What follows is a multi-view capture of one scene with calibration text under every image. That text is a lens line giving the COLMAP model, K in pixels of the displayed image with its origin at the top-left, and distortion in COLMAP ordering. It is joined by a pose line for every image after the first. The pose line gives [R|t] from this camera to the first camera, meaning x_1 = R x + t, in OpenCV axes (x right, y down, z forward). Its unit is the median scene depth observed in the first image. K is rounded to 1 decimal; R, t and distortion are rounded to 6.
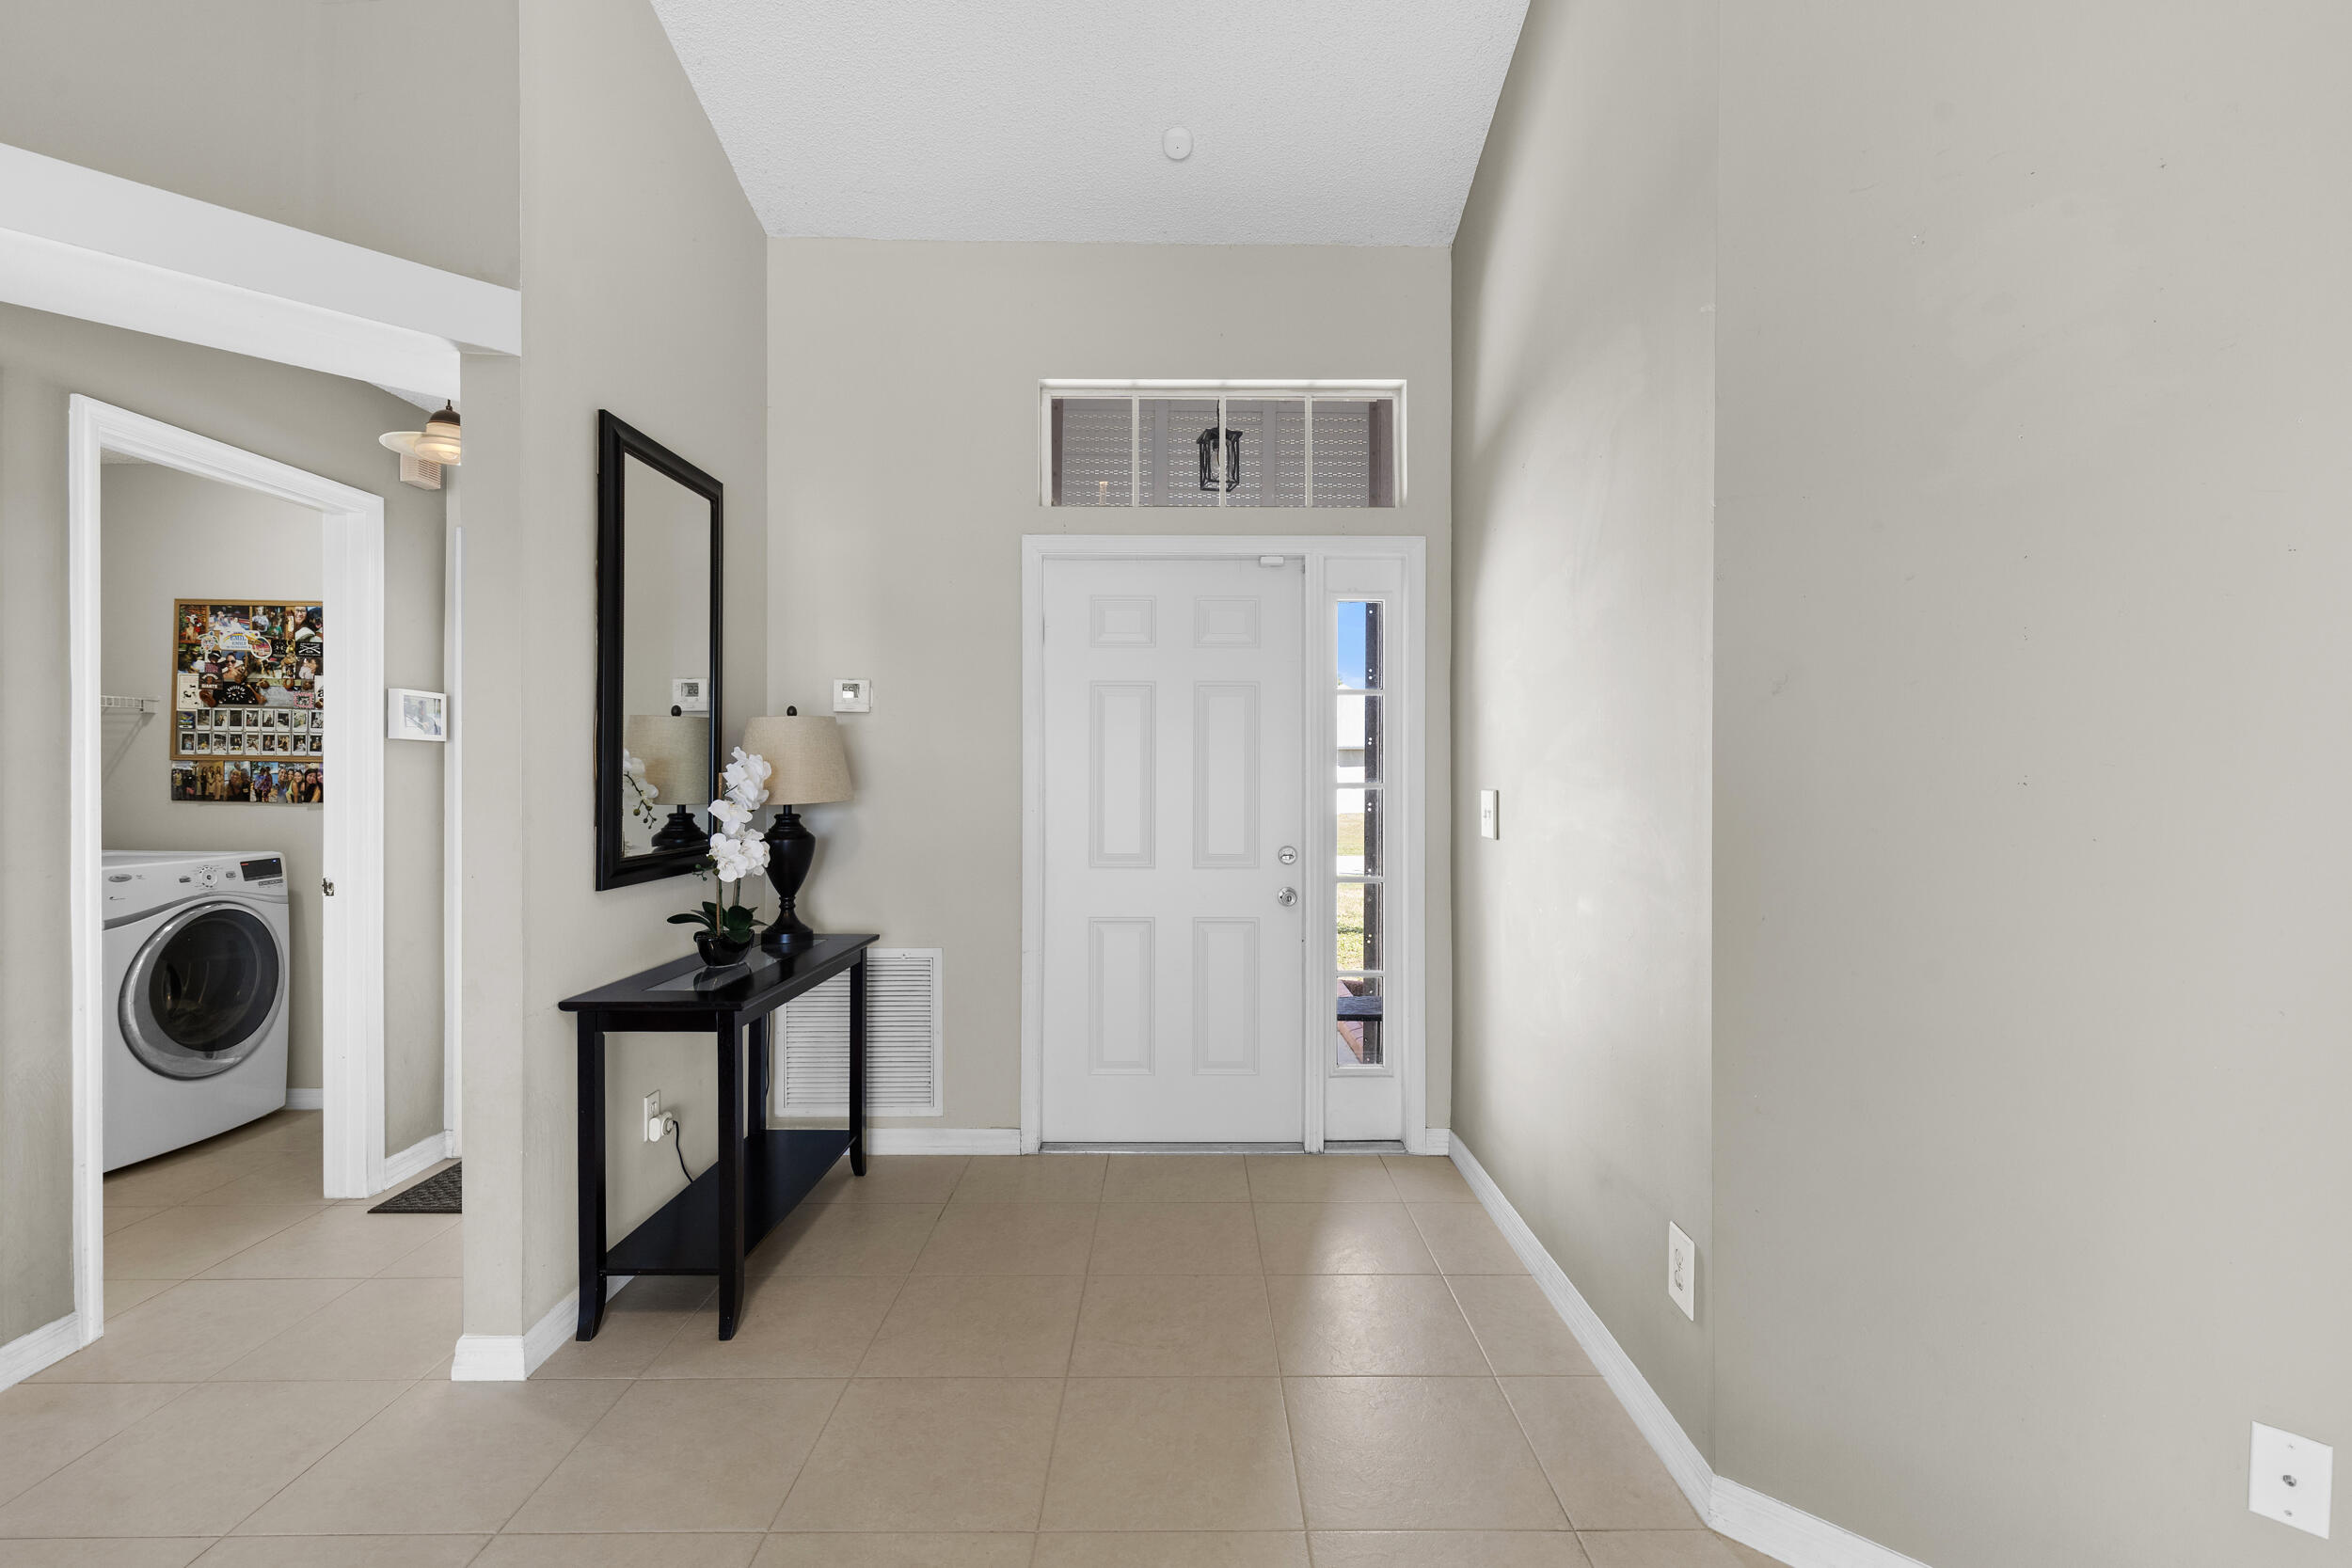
lens RADIAL K [[1056.5, 0, 1184.1], [0, 1056.5, 764.6], [0, 0, 1]] dist [0.002799, -0.000188]
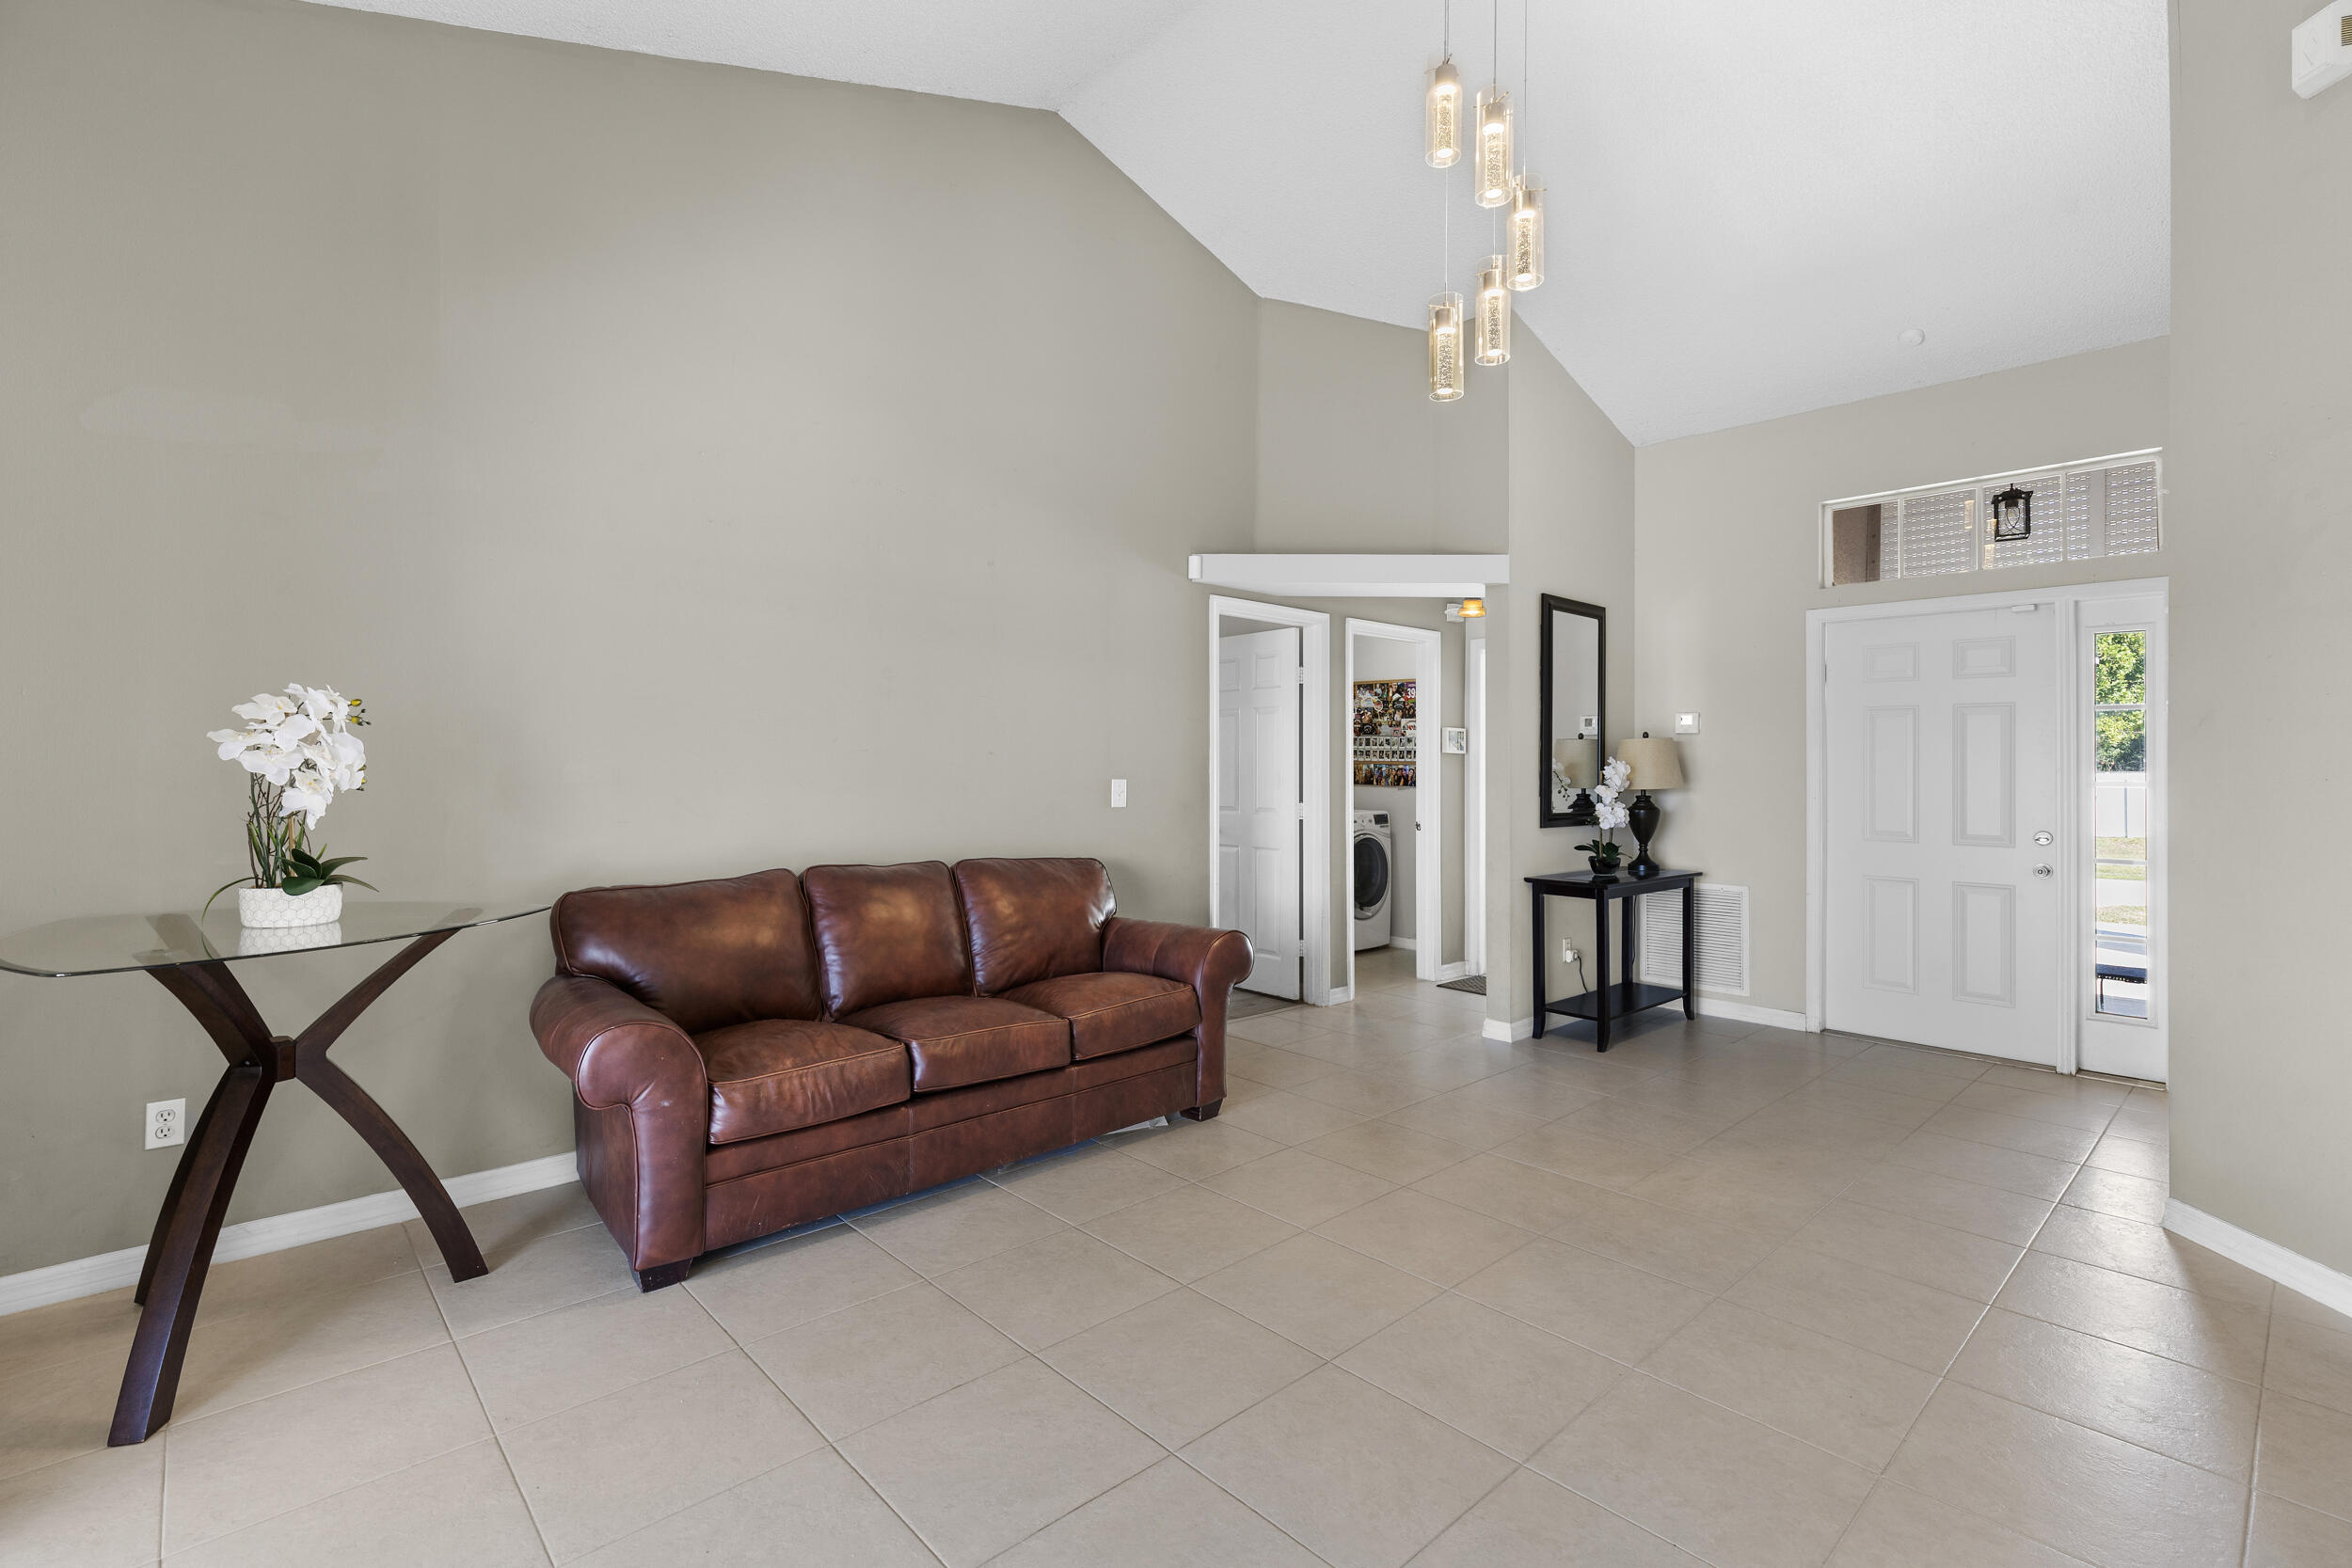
lens RADIAL K [[1076.0, 0, 1179.8], [0, 1076.0, 751.5], [0, 0, 1]] dist [0.004819, 0.000537]
pose [[0.678084, -0.007704, -0.734944, 0.390975], [-0.002570, 0.999914, -0.012852, 0.000058], [0.734980, 0.010603, 0.678006, -0.719704]]
